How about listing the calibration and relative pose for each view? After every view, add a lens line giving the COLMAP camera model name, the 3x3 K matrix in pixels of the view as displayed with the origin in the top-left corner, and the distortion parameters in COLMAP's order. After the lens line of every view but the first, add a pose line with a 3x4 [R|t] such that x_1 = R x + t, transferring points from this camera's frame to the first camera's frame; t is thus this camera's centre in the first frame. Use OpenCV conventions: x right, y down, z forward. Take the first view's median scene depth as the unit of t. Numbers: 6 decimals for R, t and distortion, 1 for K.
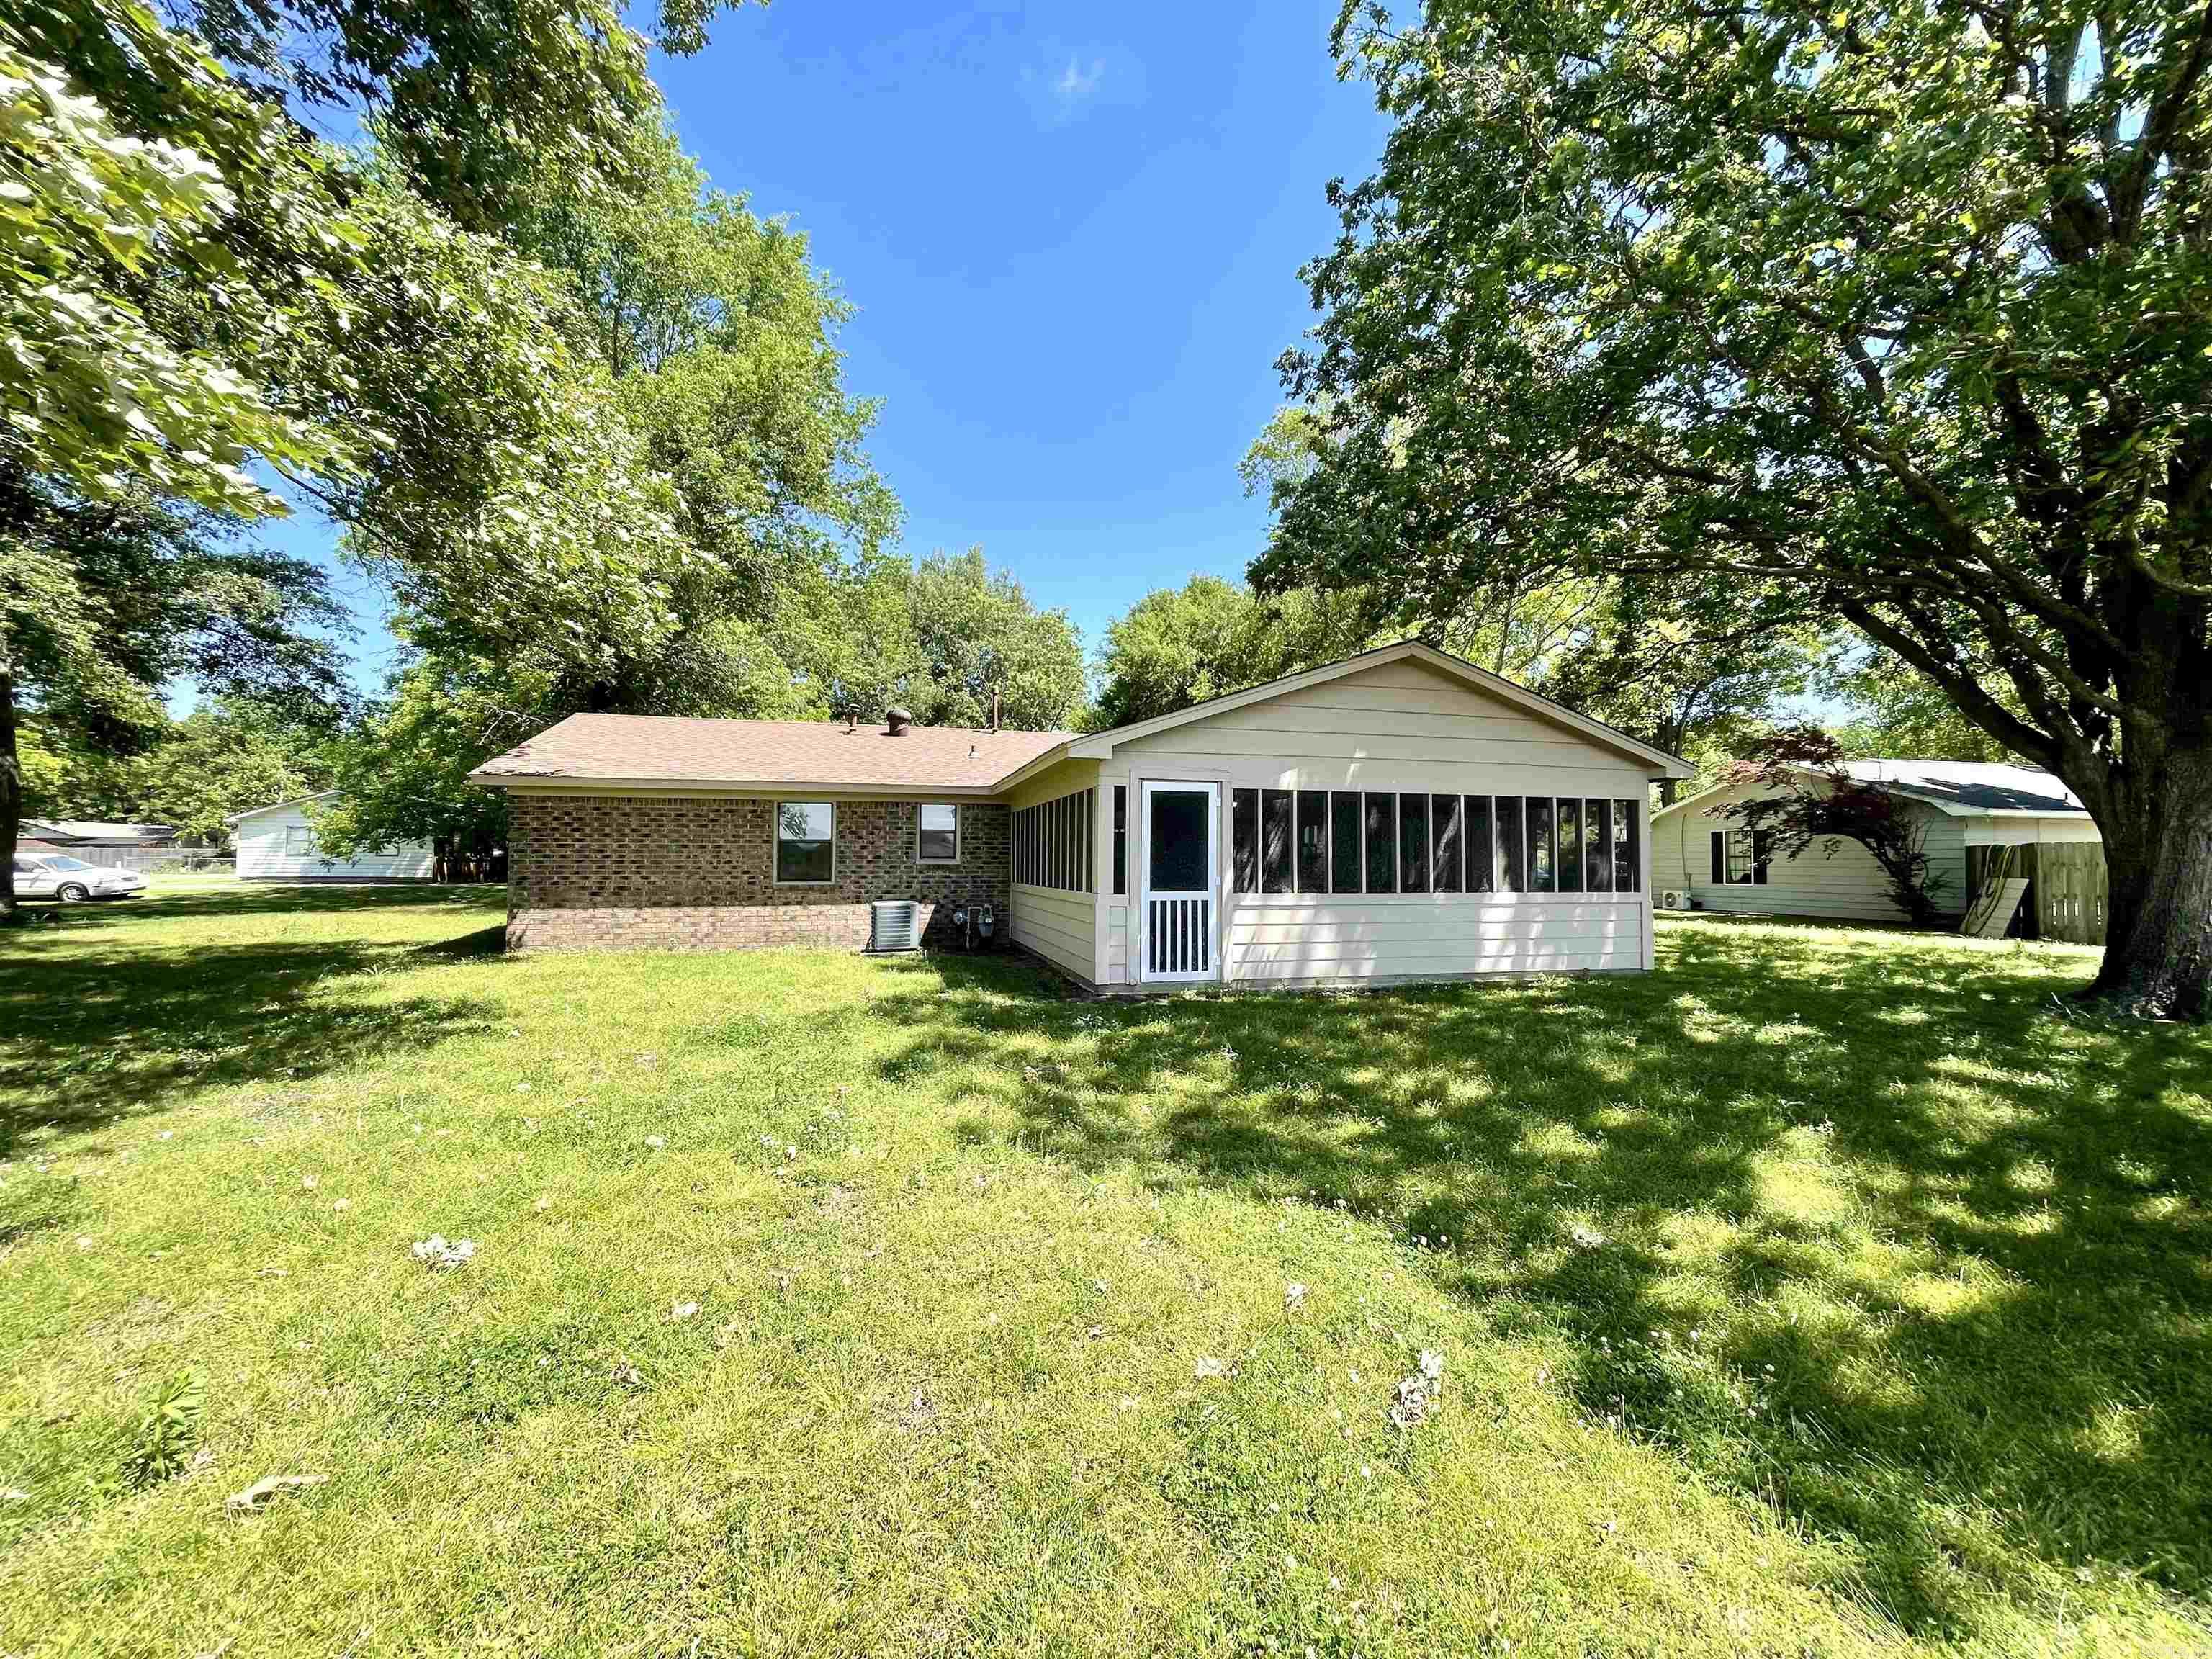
lens RADIAL K [[891.6, 0, 1099.2], [0, 891.6, 832.1], [0, 0, 1]] dist [-0.001217, 0.000065]
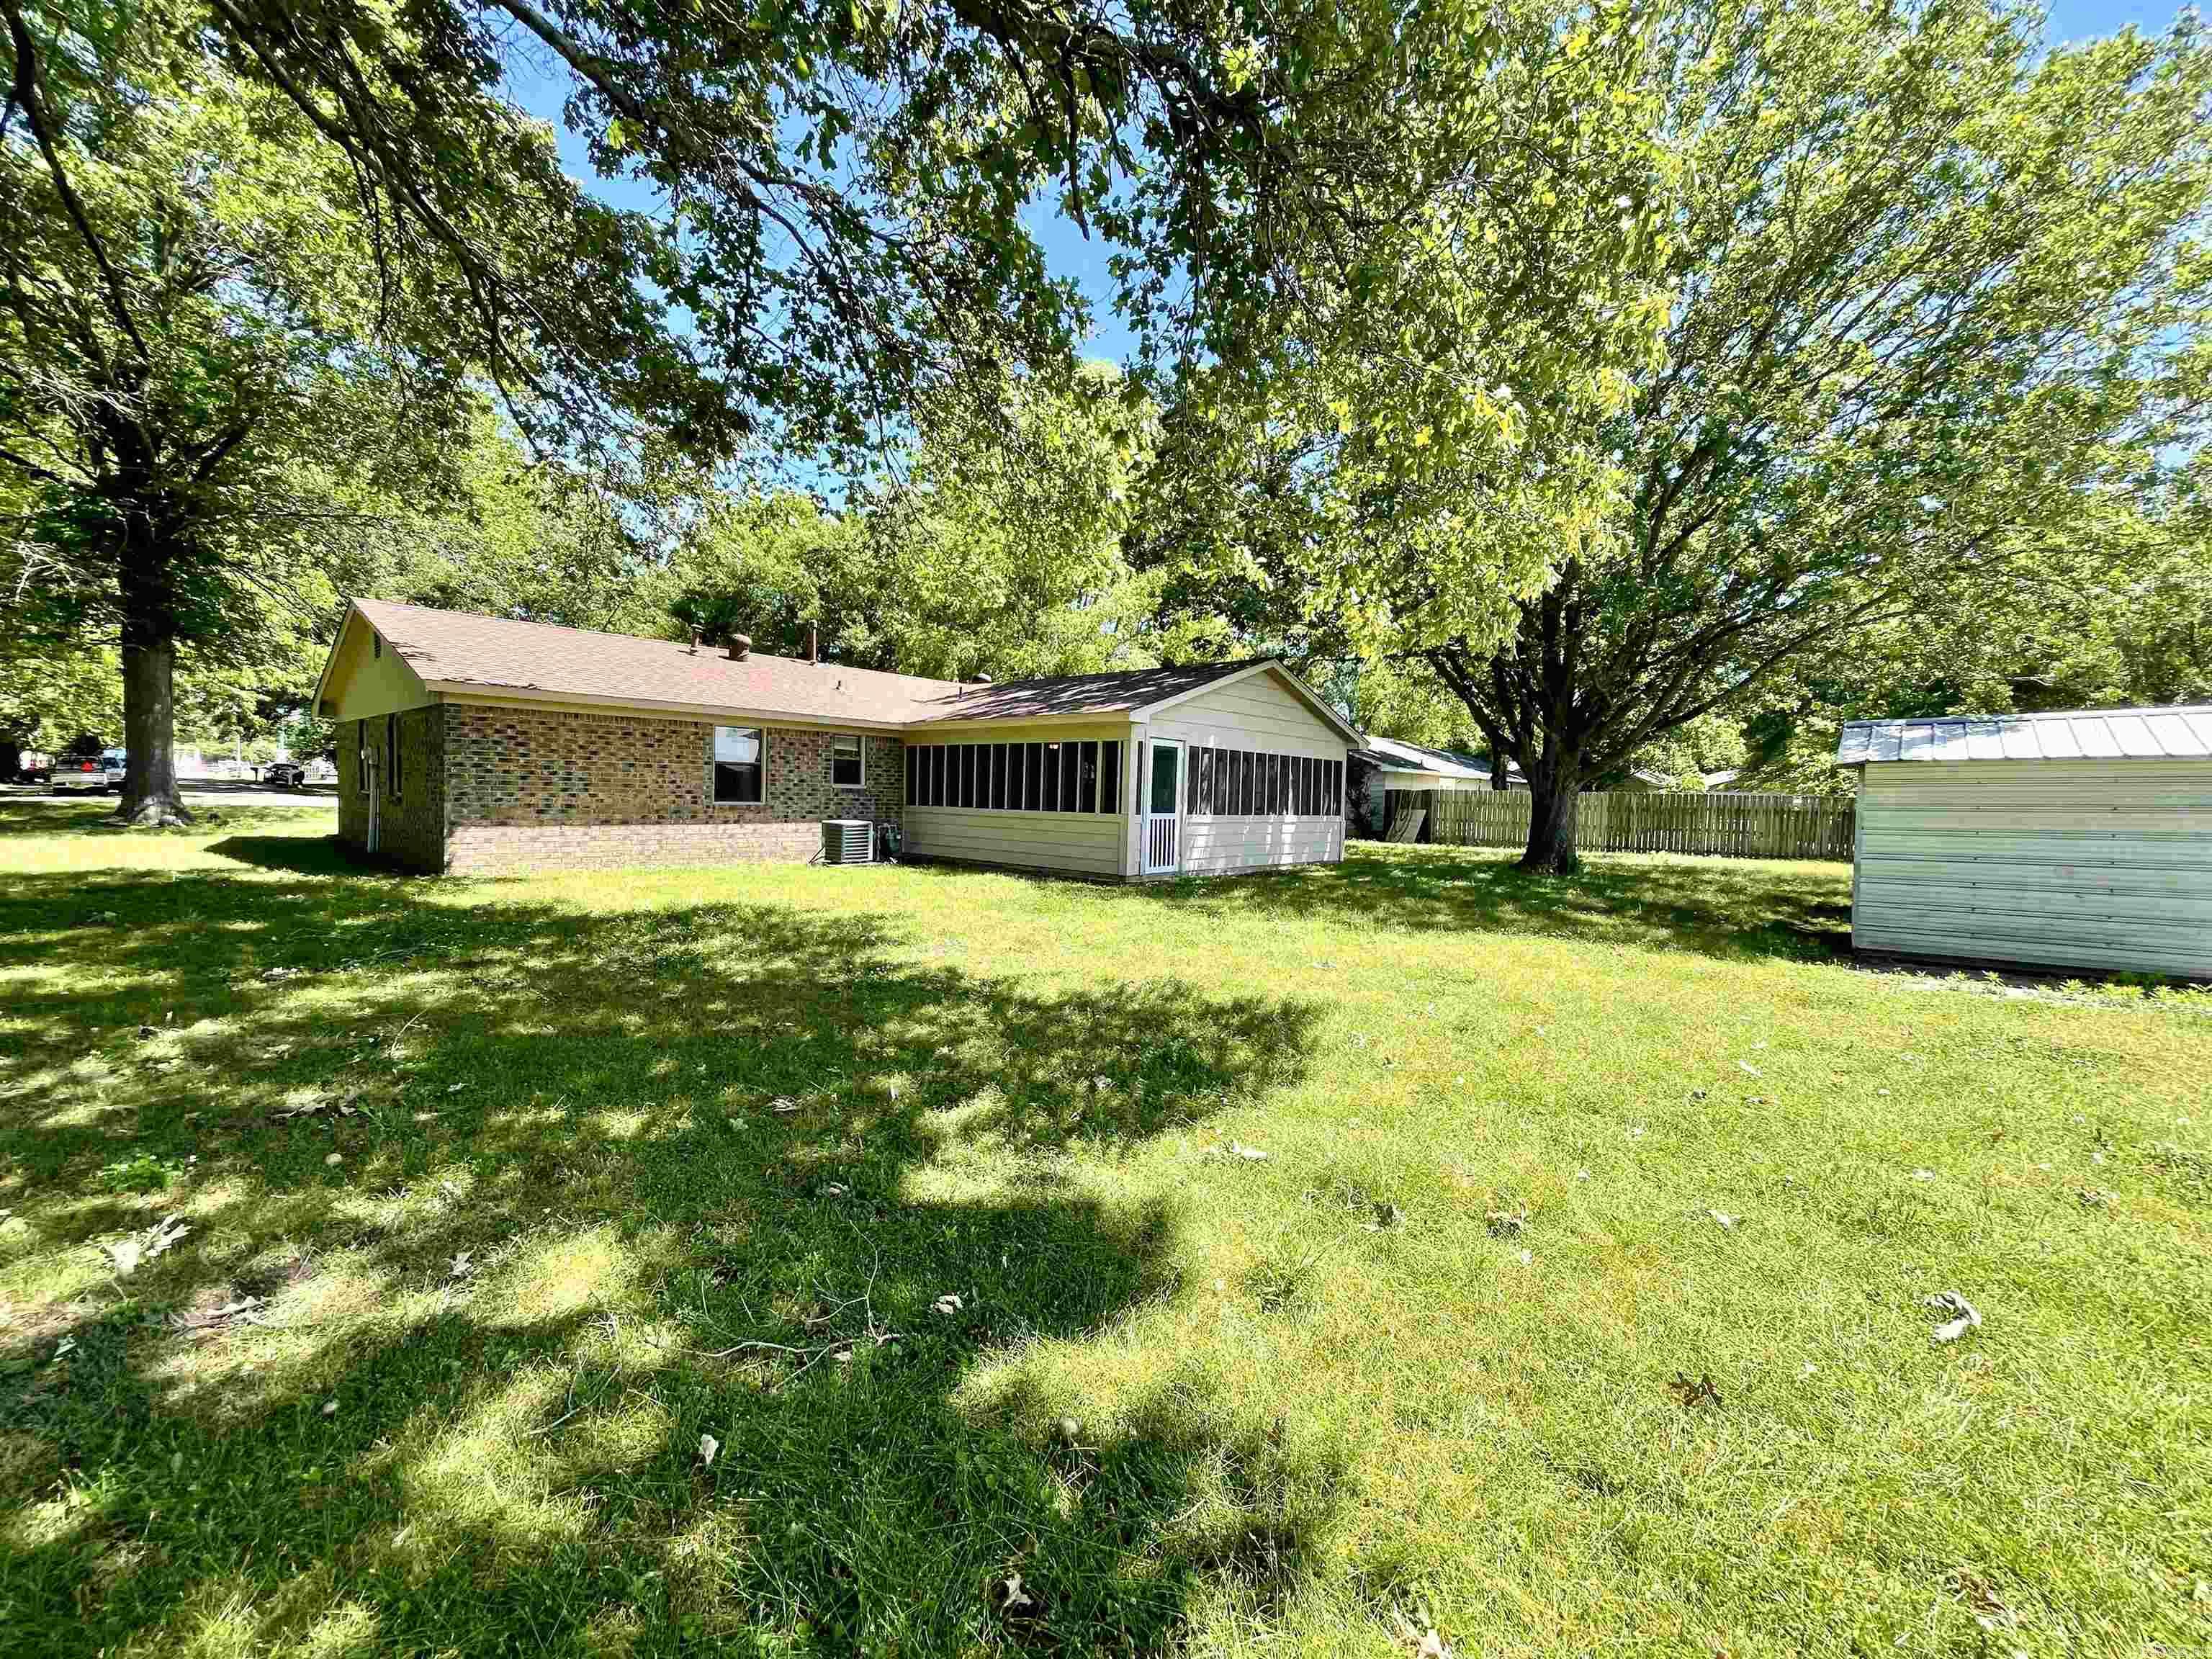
lens RADIAL K [[891.6, 0, 1099.2], [0, 891.6, 832.1], [0, 0, 1]] dist [-0.001217, 0.000065]
pose [[0.834850, -0.003798, 0.550465, -0.576221], [-0.043279, 0.996428, 0.072513, -0.004608], [-0.548774, -0.084361, 0.831703, -0.136424]]
